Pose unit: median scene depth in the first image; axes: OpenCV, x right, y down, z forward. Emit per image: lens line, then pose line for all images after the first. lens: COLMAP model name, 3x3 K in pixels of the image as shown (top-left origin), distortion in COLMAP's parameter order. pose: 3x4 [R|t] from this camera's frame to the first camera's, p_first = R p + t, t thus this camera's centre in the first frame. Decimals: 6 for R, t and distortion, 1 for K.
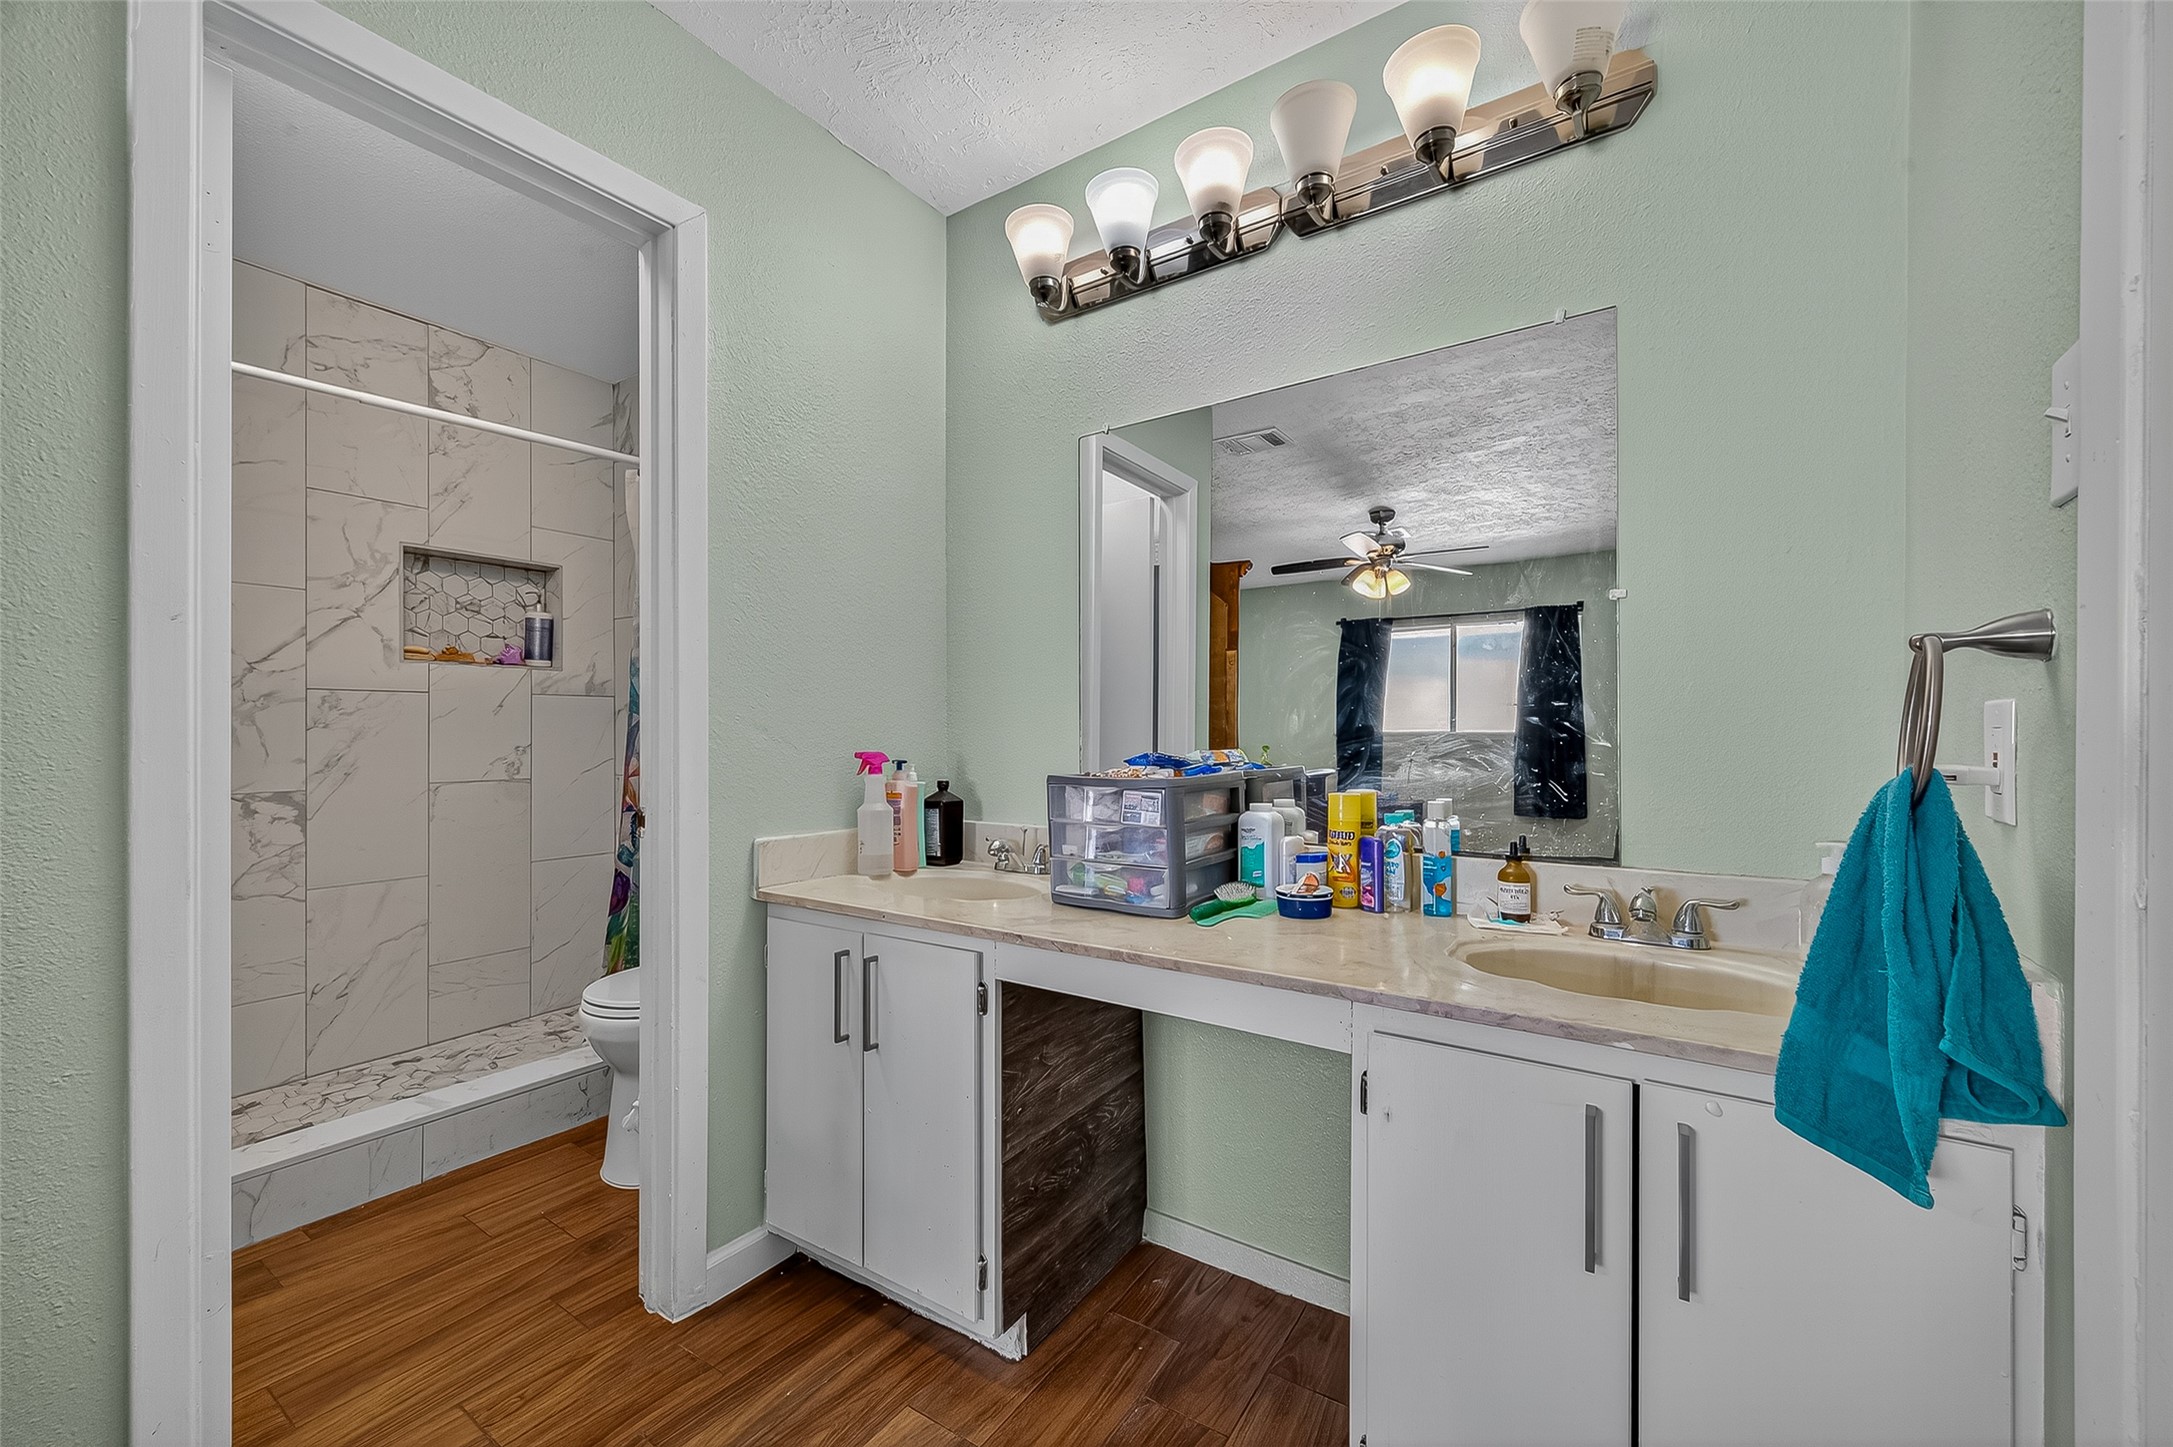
lens RADIAL K [[838.0, 0, 1092.8], [0, 838.0, 732.1], [0, 0, 1]] dist [0.001881, 0.000001]
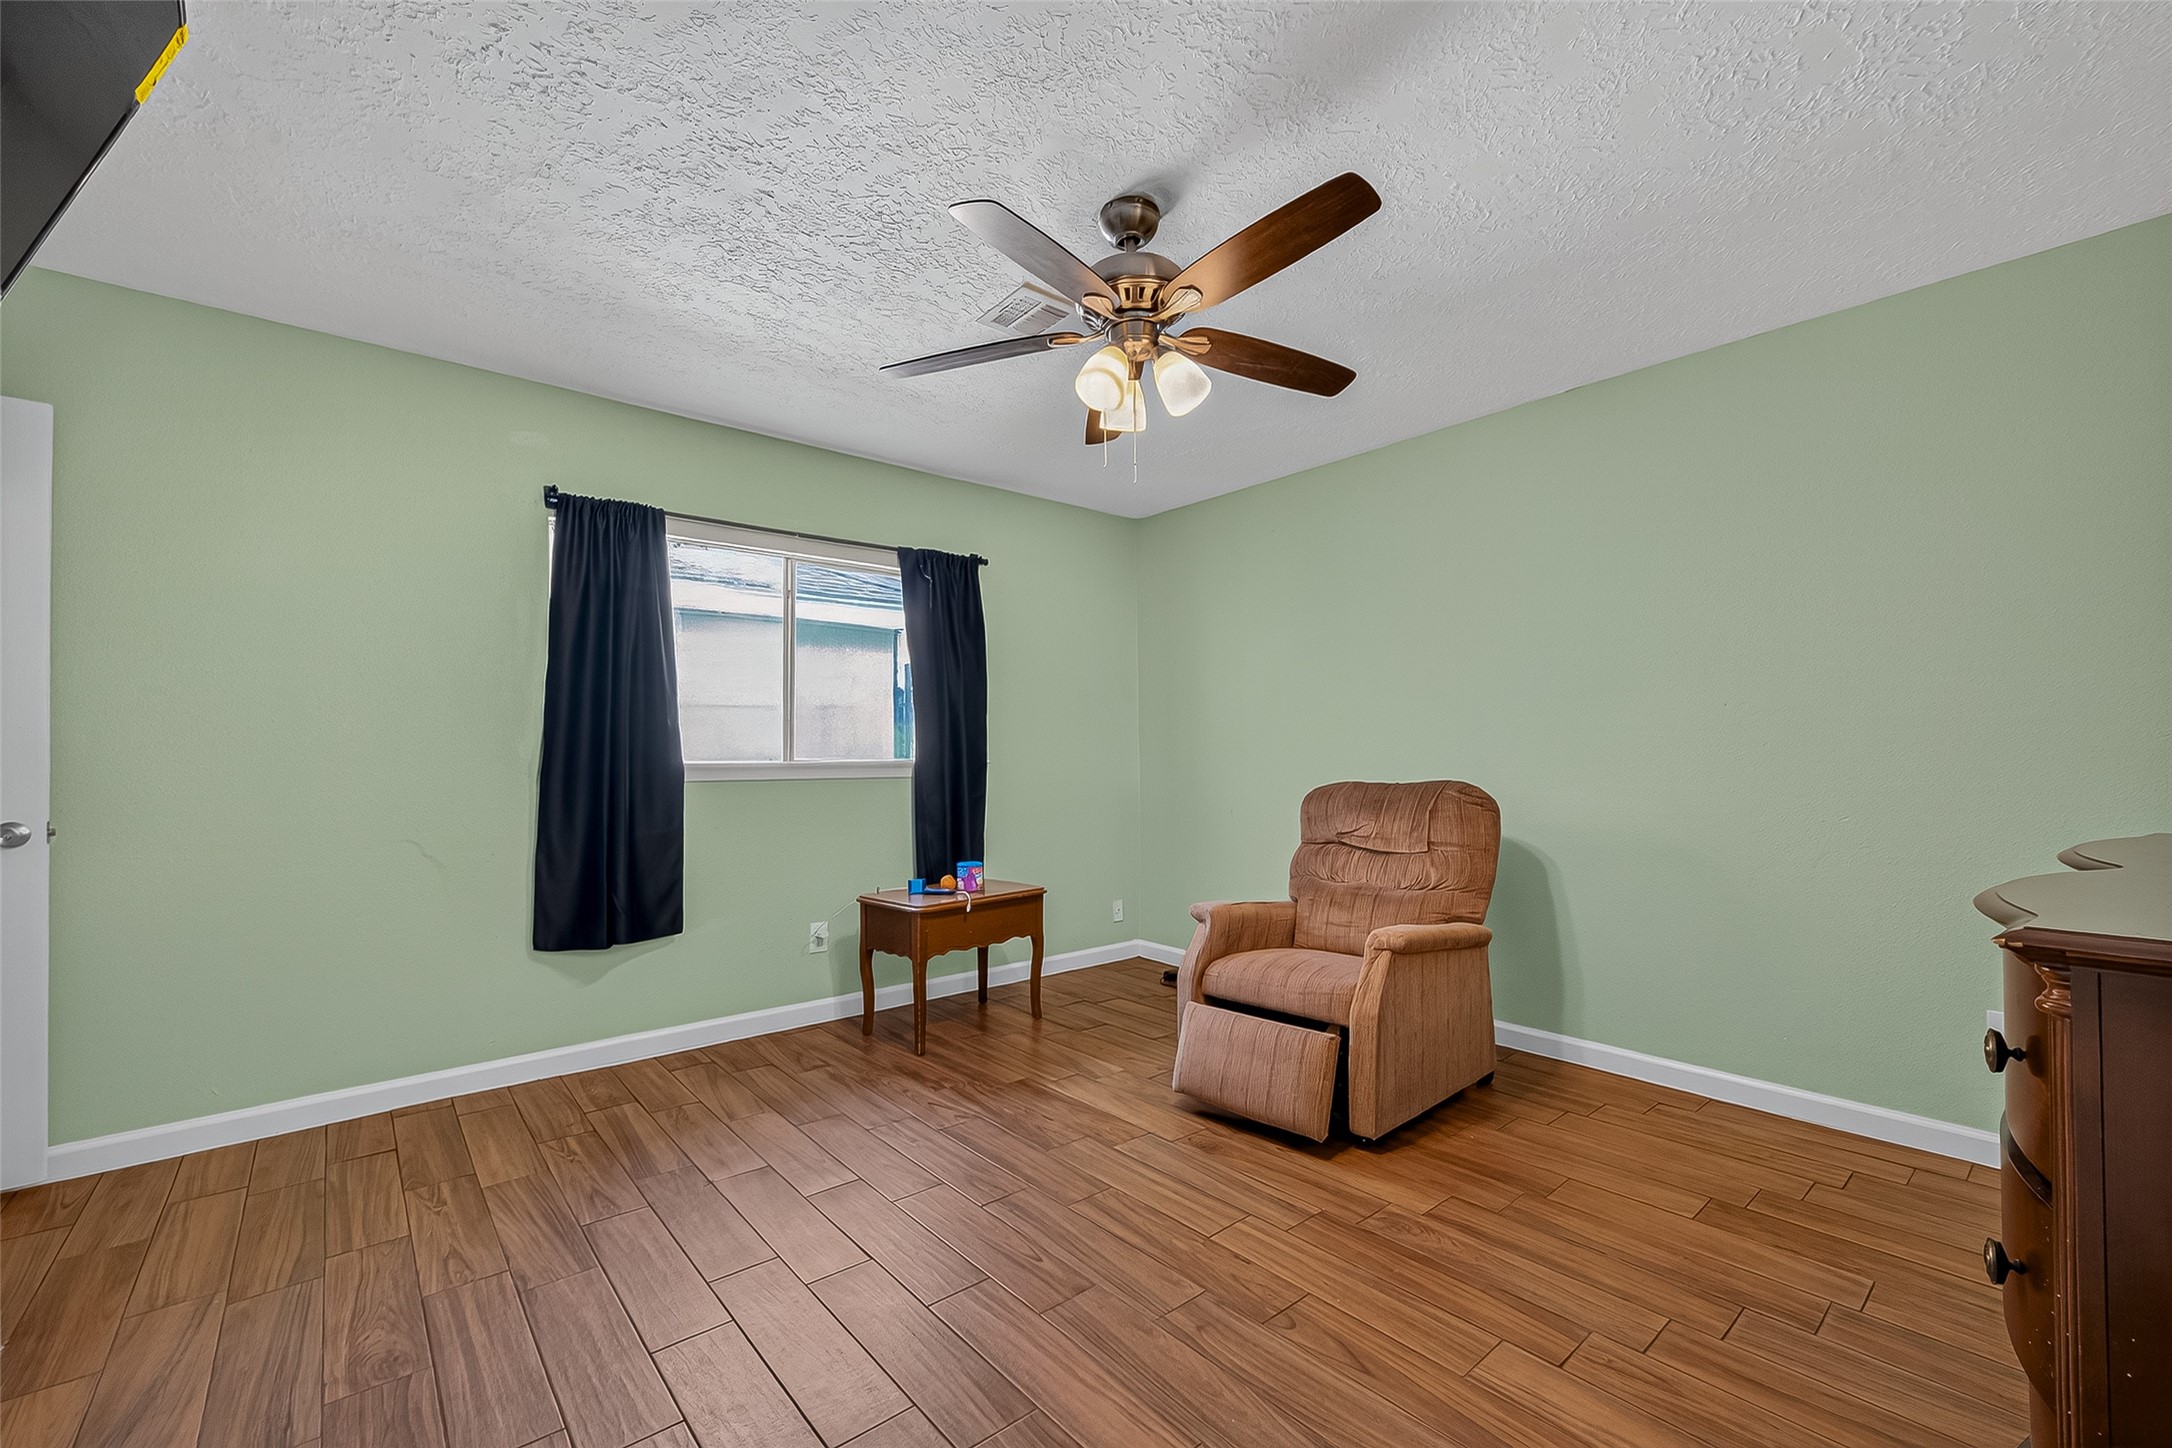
lens RADIAL K [[890.3, 0, 1086.0], [0, 890.3, 724.0], [0, 0, 1]] dist [-0.000524, -0.000111]
pose [[-0.273569, -0.035272, -0.961205, 3.731508], [-0.003794, 0.999359, -0.035592, -0.024573], [0.961845, -0.006090, -0.273528, 5.726898]]
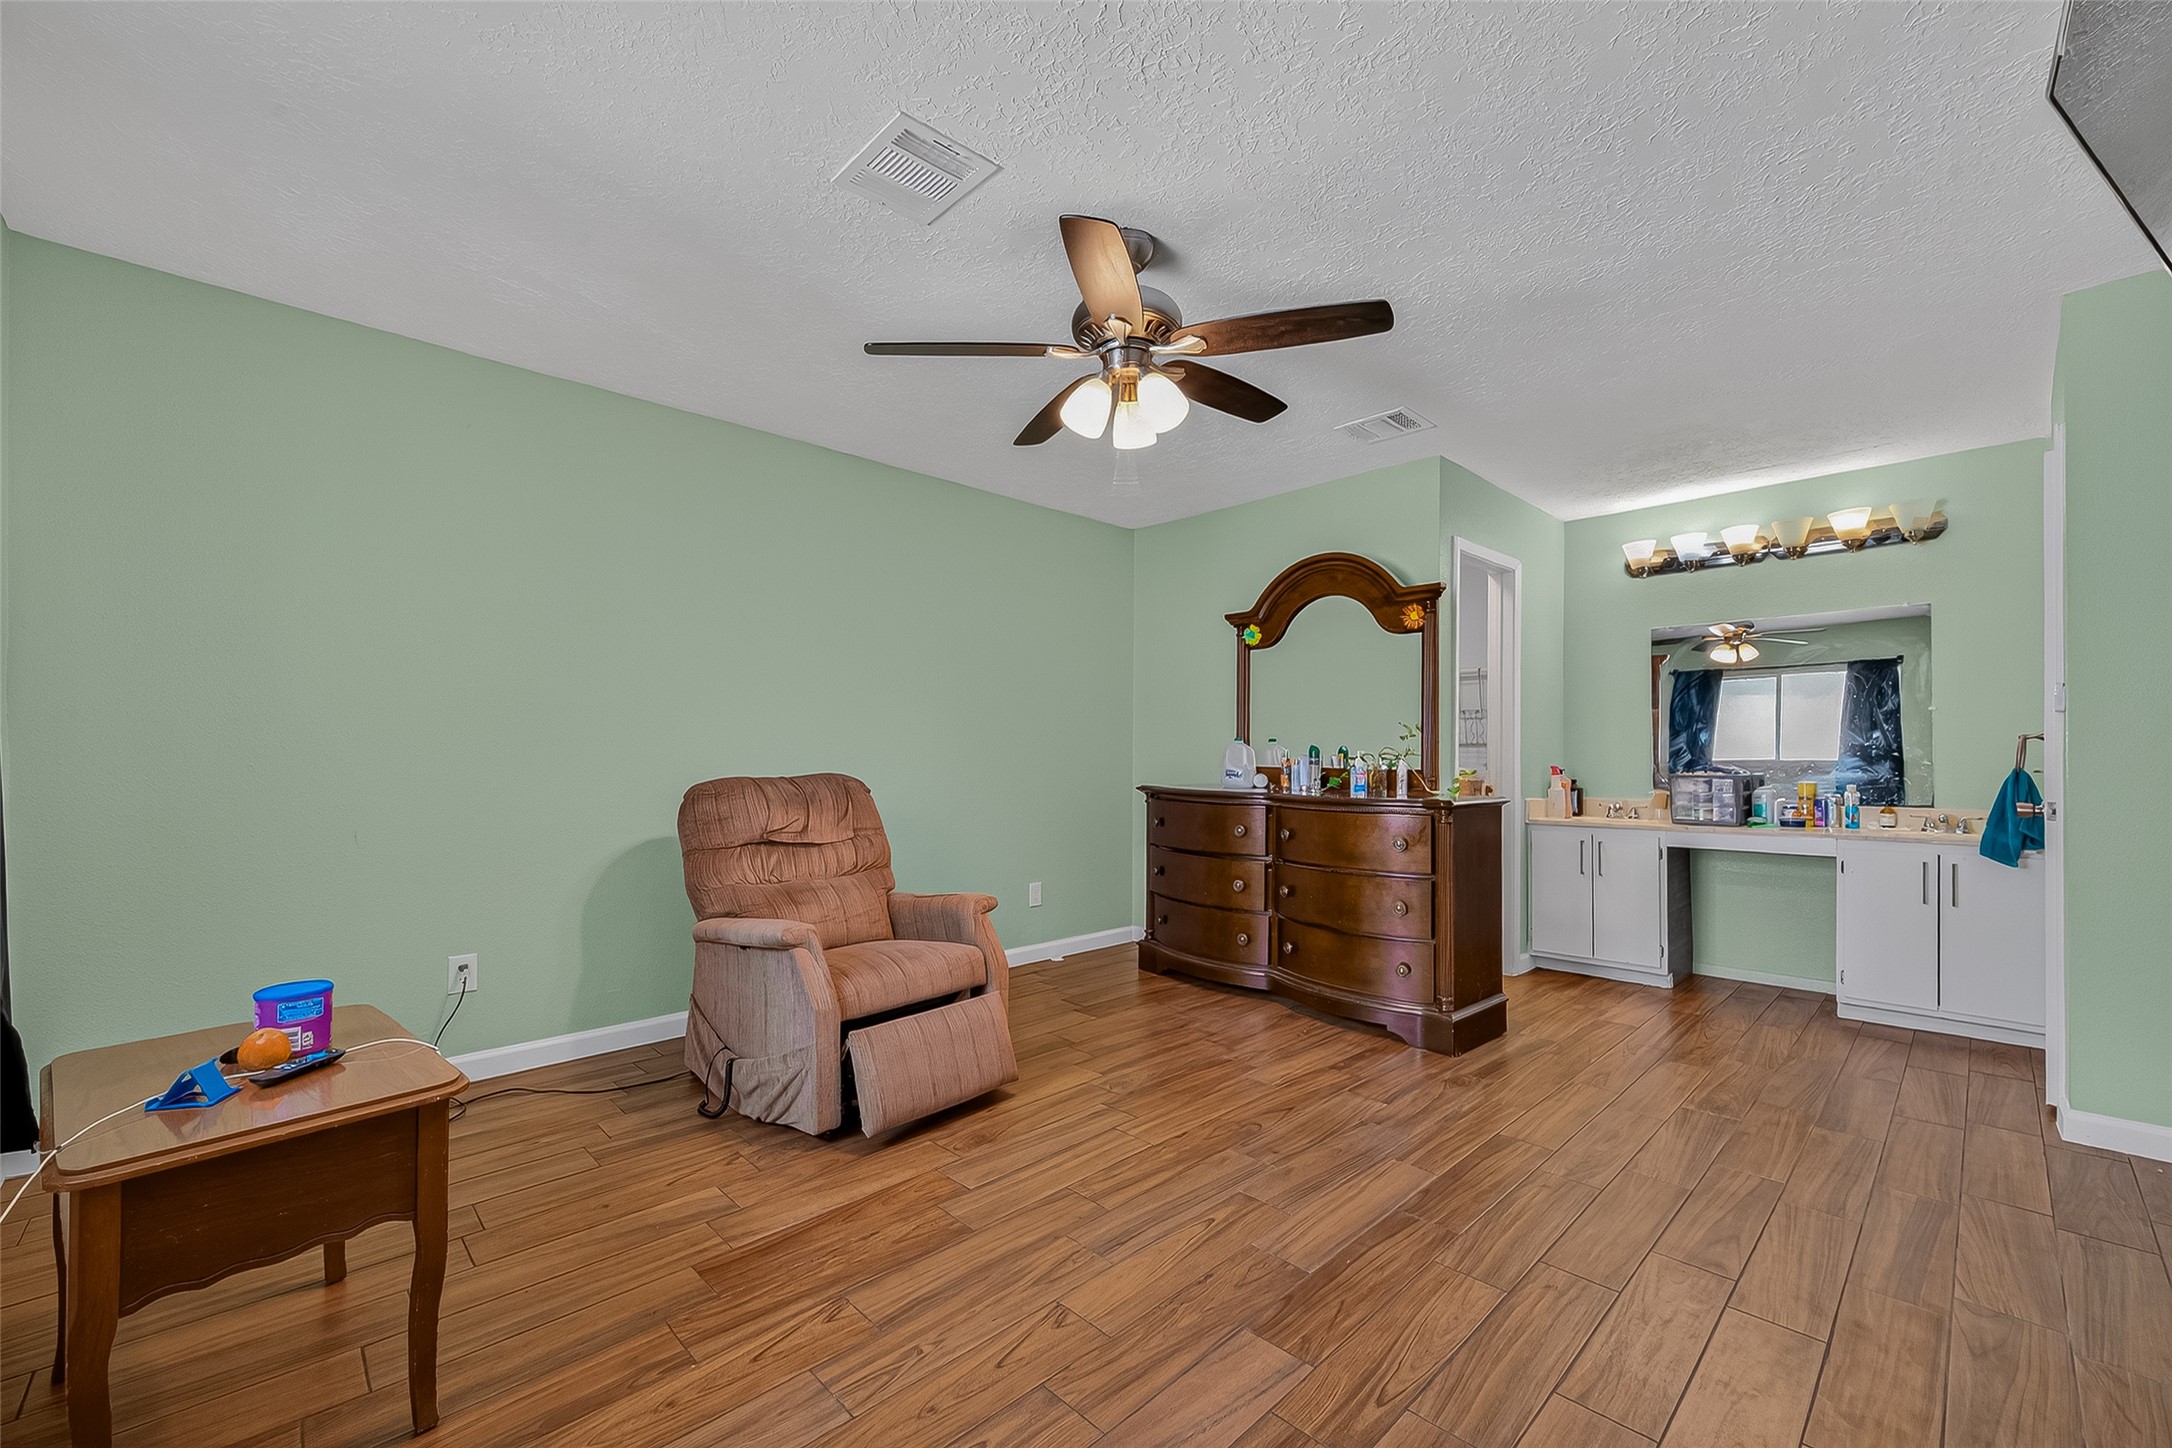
lens RADIAL K [[859.2, 0, 1081.4], [0, 859.2, 743.1], [0, 0, 1]] dist [0.000911, -0.000181]
pose [[0.974583, 0.002949, -0.224008, -1.304477], [-0.006503, 0.999864, -0.015128, 0.007336], [0.223933, 0.016200, 0.974470, -2.115748]]
